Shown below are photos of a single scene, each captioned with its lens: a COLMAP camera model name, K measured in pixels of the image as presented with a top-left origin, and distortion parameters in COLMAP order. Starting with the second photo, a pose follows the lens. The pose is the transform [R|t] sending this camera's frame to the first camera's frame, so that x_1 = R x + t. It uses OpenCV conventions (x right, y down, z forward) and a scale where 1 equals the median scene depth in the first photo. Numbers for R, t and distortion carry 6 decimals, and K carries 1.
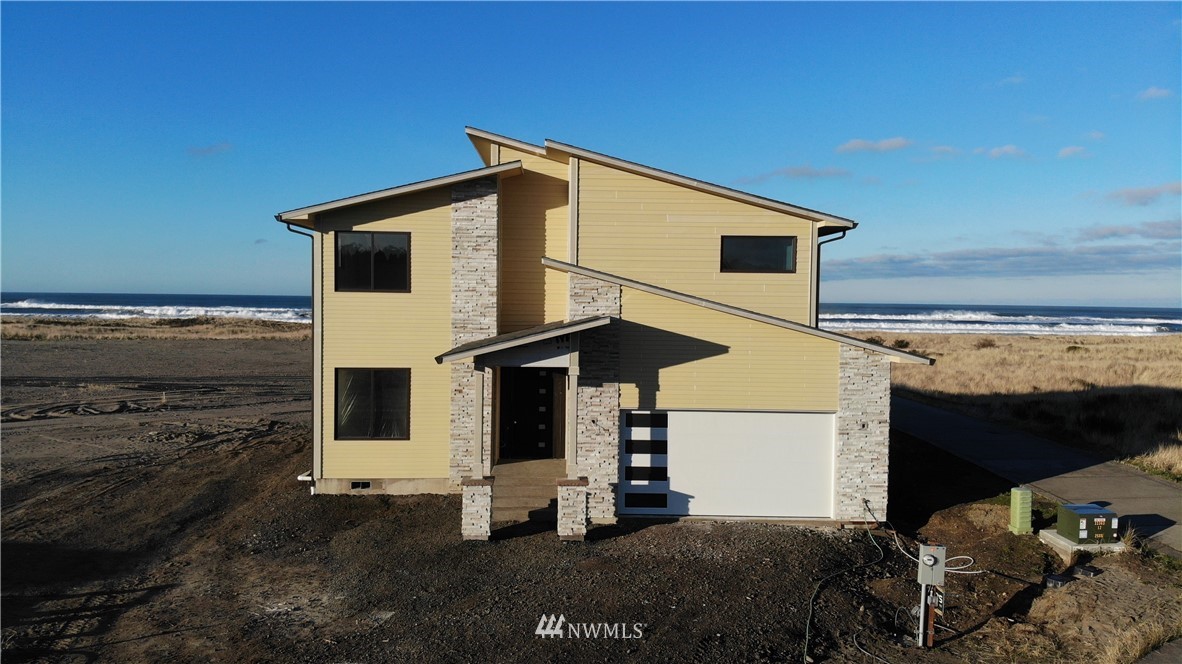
lens RADIAL K [[872.7, 0, 580.6], [0, 872.7, 323.4], [0, 0, 1]] dist [0.049219, -0.117339]
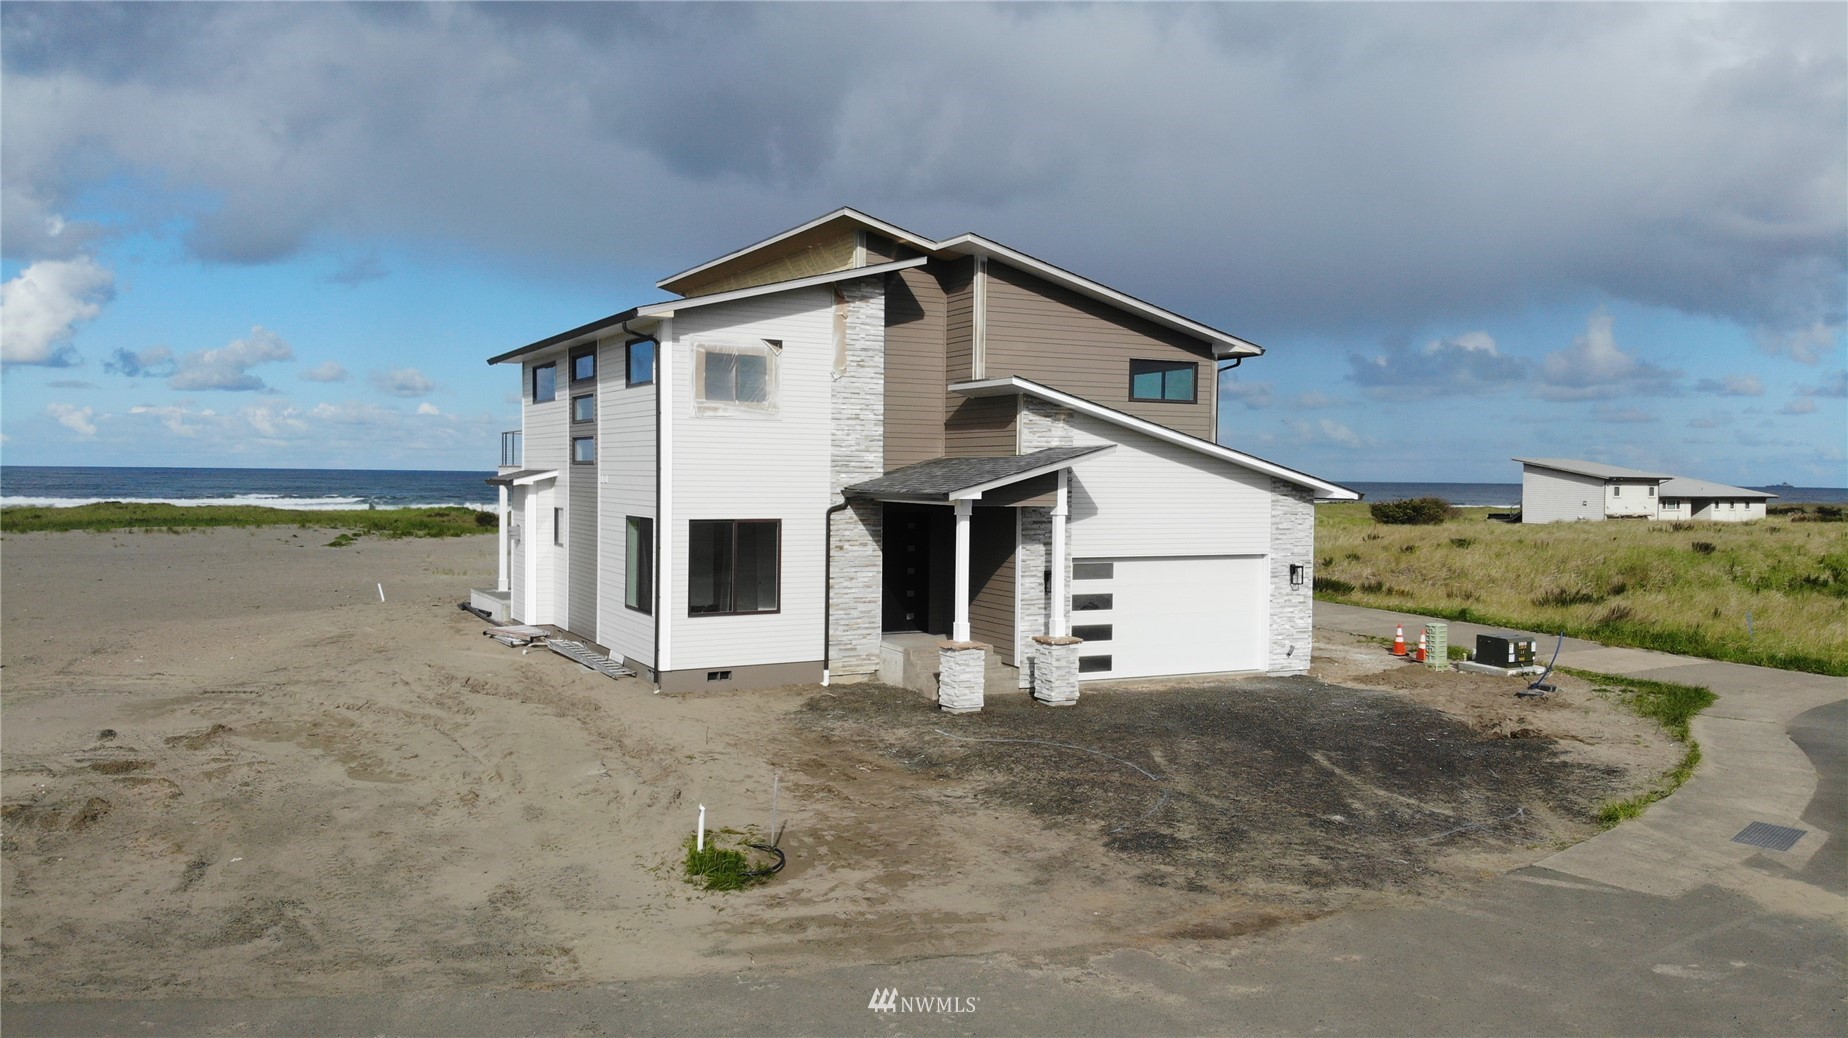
lens RADIAL K [[1364.4, 0, 941.2], [0, 1364.4, 526.8], [0, 0, 1]] dist [0.049219, -0.117339]
pose [[0.899554, -0.018979, 0.436397, -0.592167], [0.009724, 0.999678, 0.023432, 0.031616], [-0.436701, -0.016835, 0.899449, -0.135590]]
